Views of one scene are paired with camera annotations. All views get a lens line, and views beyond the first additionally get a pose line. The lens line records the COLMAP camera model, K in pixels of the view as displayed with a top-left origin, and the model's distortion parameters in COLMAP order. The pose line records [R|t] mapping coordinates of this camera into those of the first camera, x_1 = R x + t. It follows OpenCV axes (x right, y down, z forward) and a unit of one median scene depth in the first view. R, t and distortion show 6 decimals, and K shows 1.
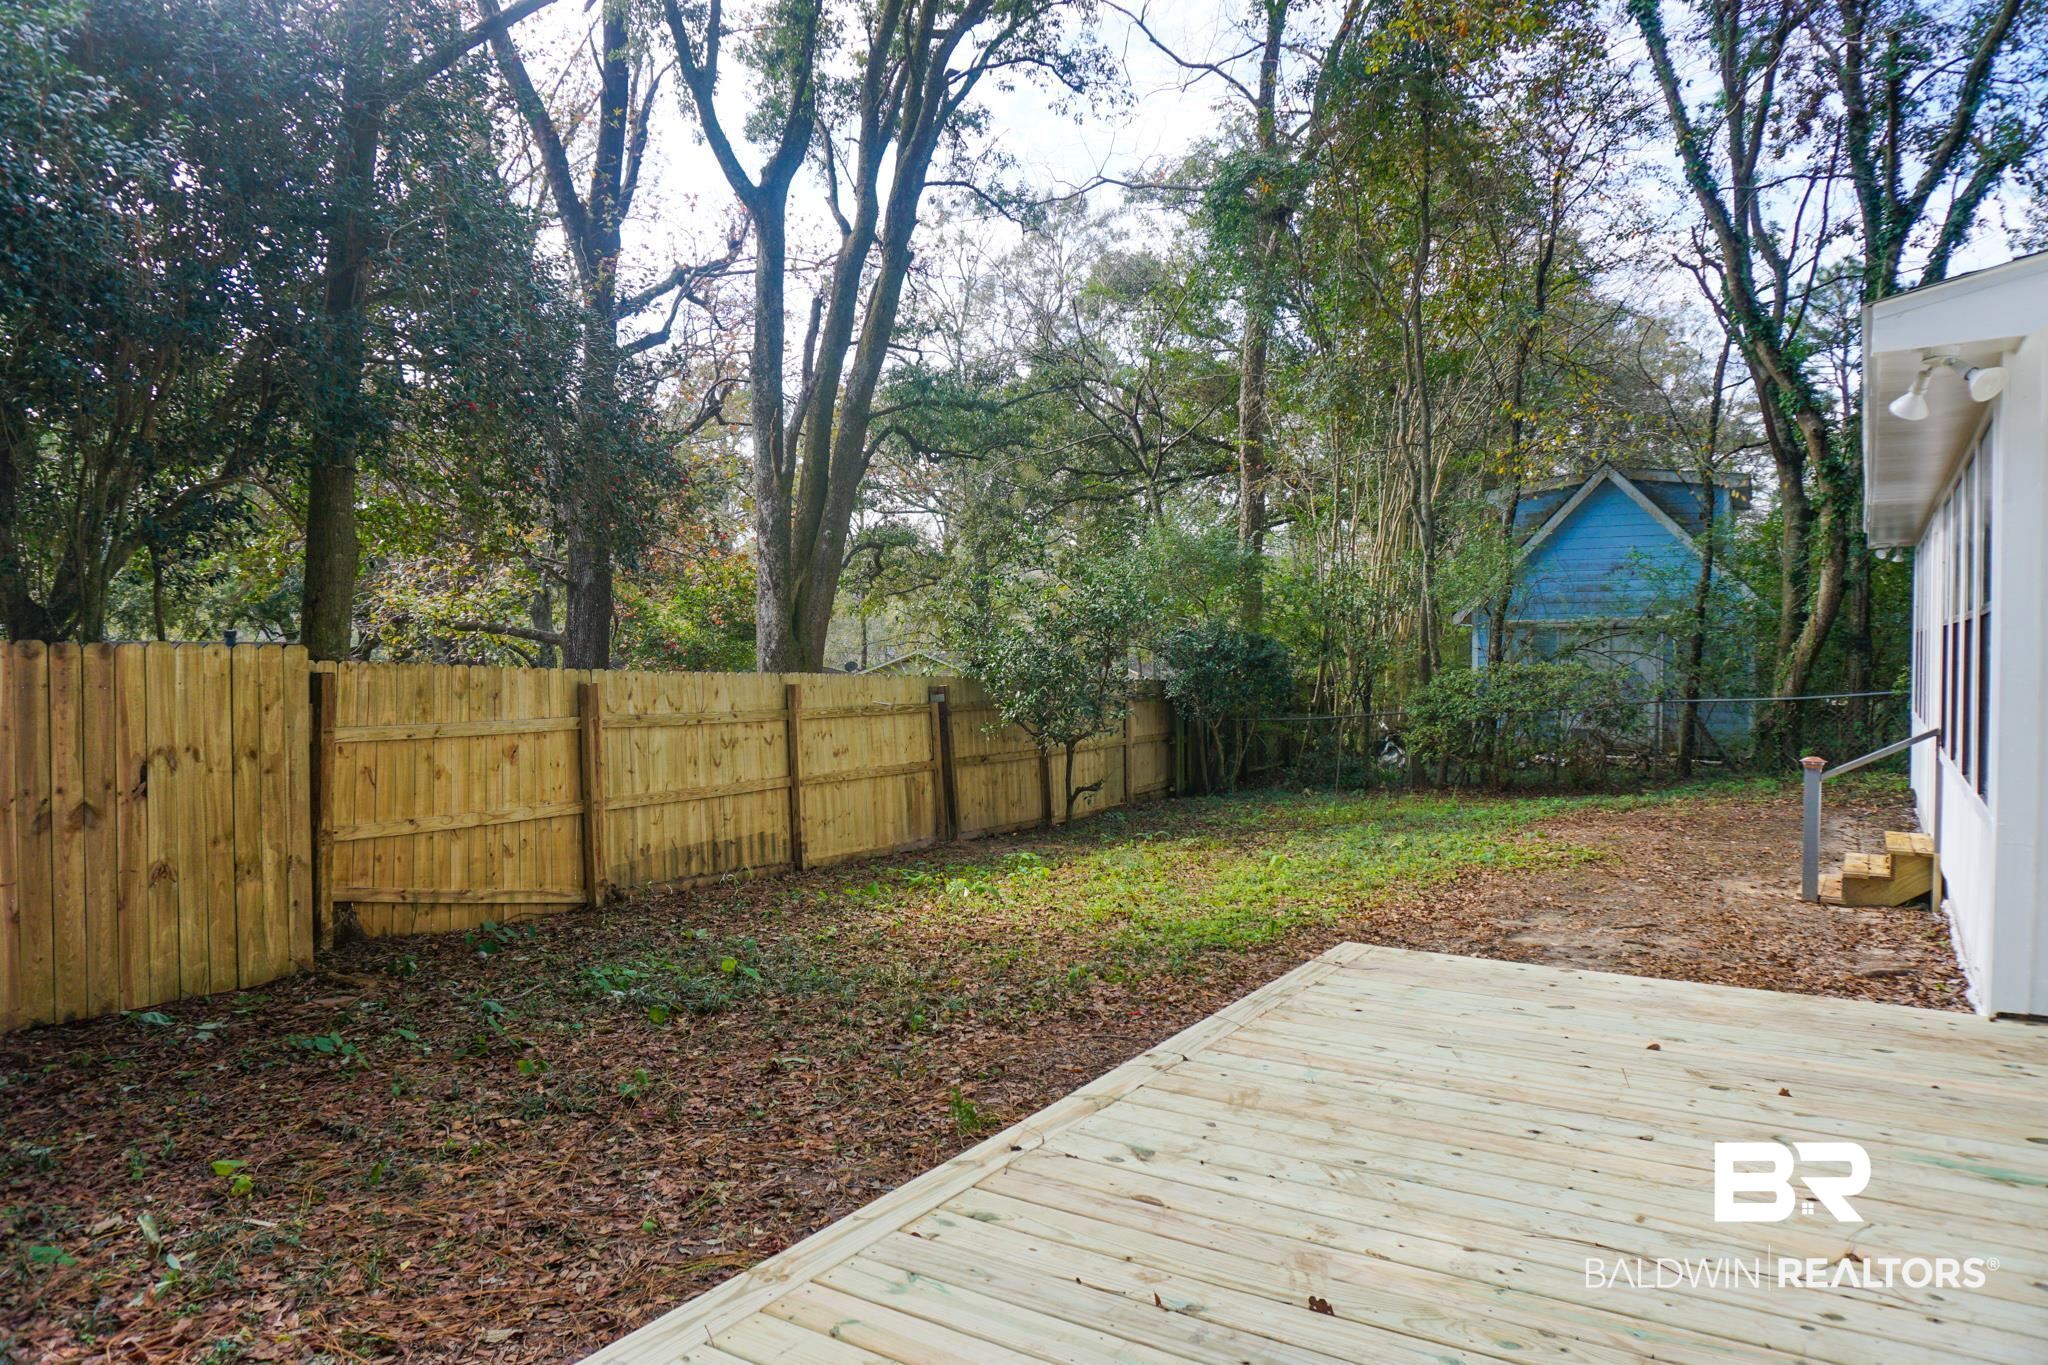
lens RADIAL K [[1372.9, 0, 1016.6], [0, 1372.9, 678.0], [0, 0, 1]] dist [-0.040073, 0.022767]
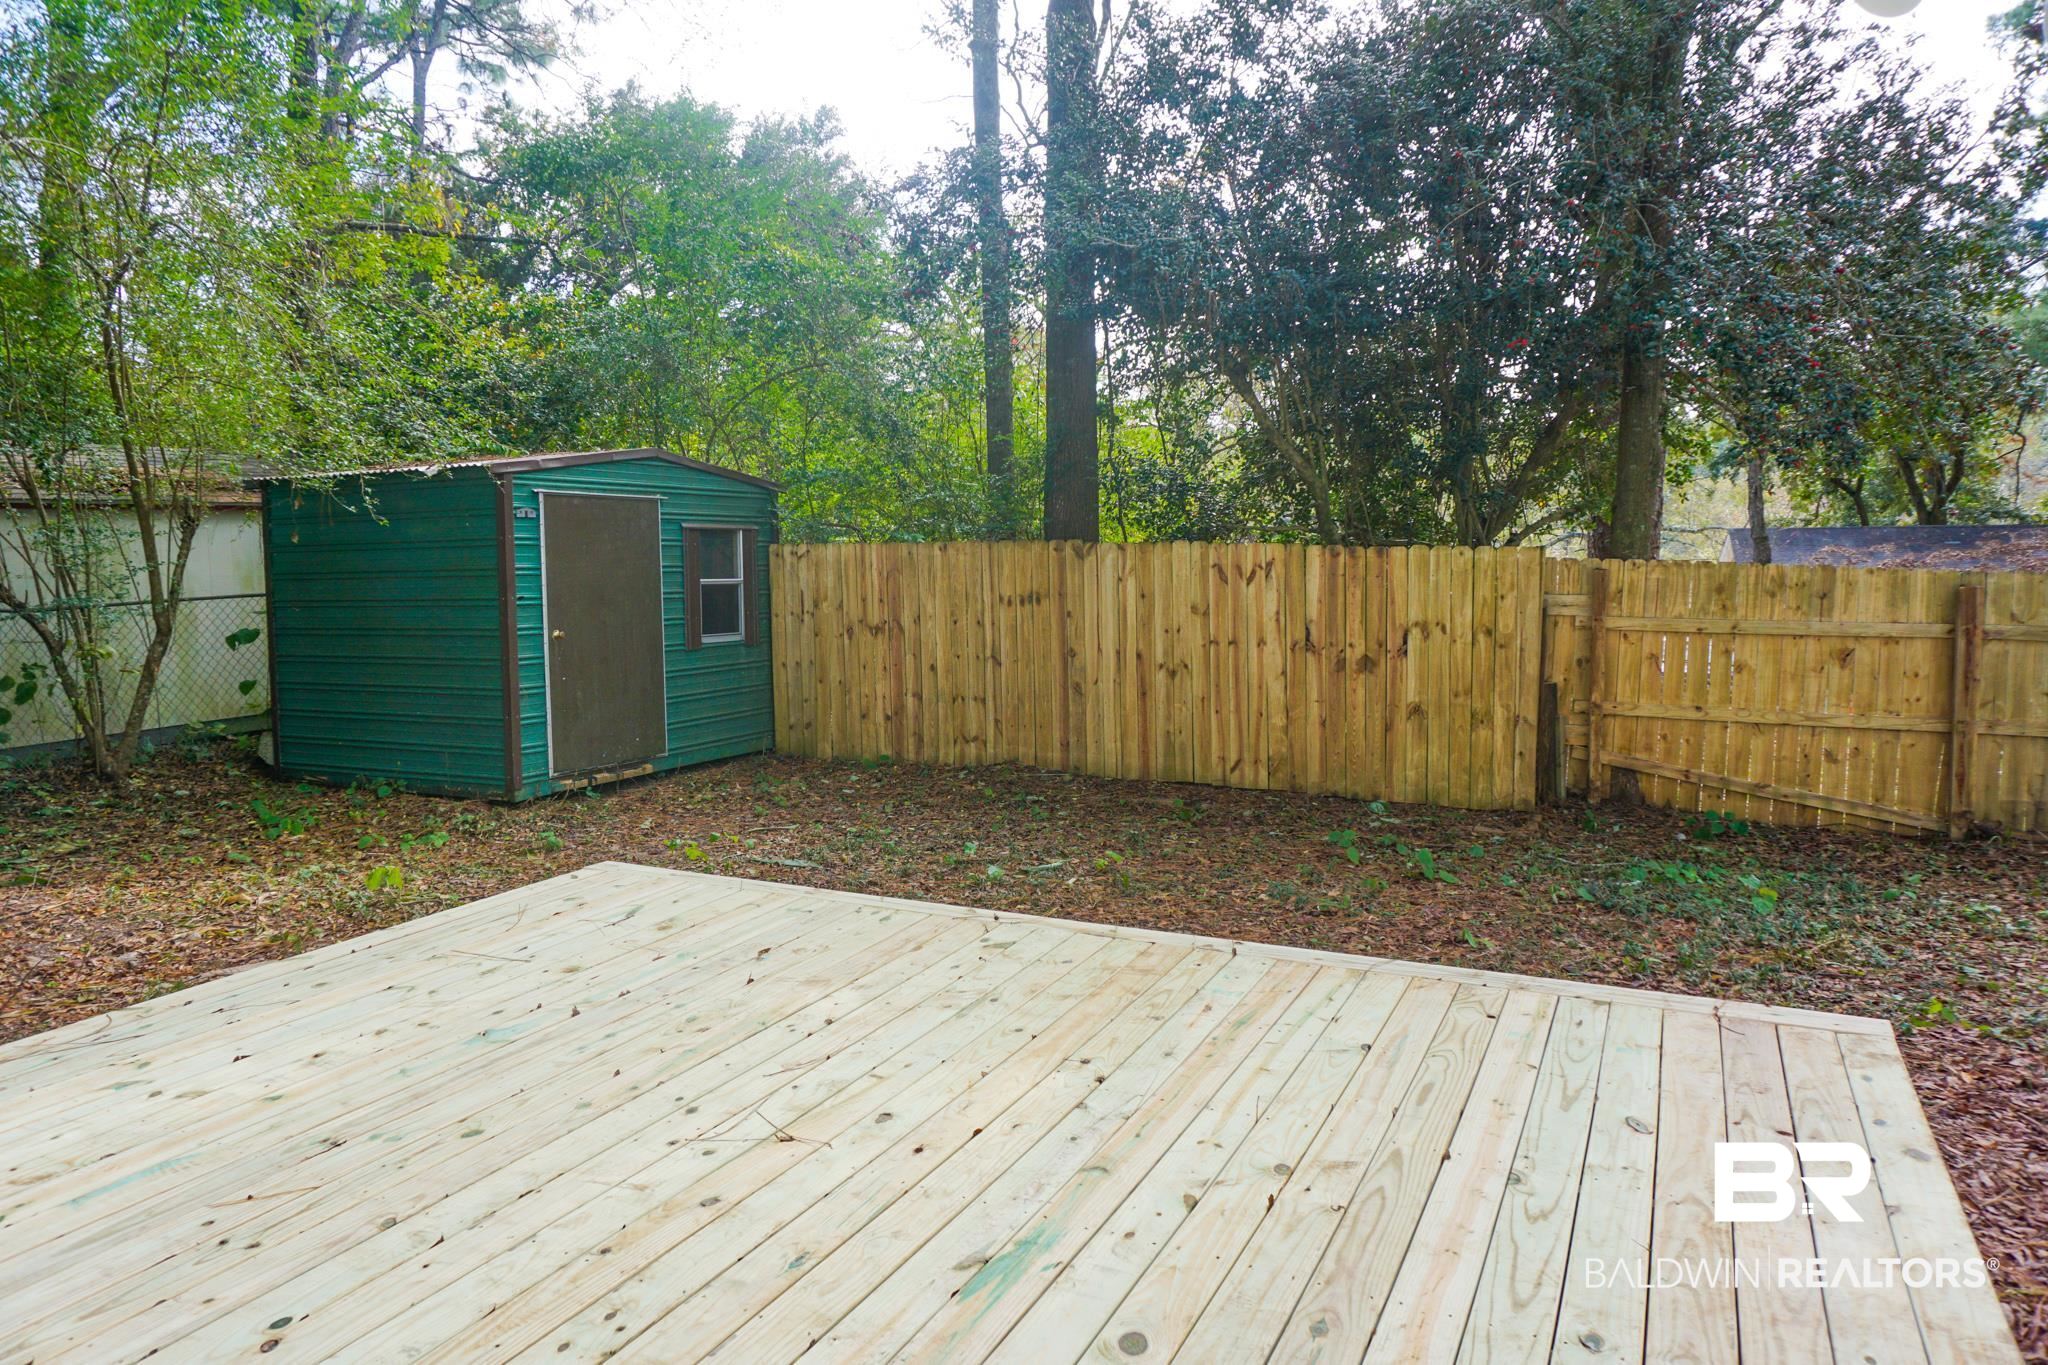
lens RADIAL K [[1372.9, 0, 1017.1], [0, 1372.9, 681.5], [0, 0, 1]] dist [-0.040073, 0.022767]
pose [[0.081338, 0.101515, -0.991503, 0.742696], [-0.008954, 0.994834, 0.101121, -0.026123], [0.996646, 0.000652, 0.081827, 0.476753]]
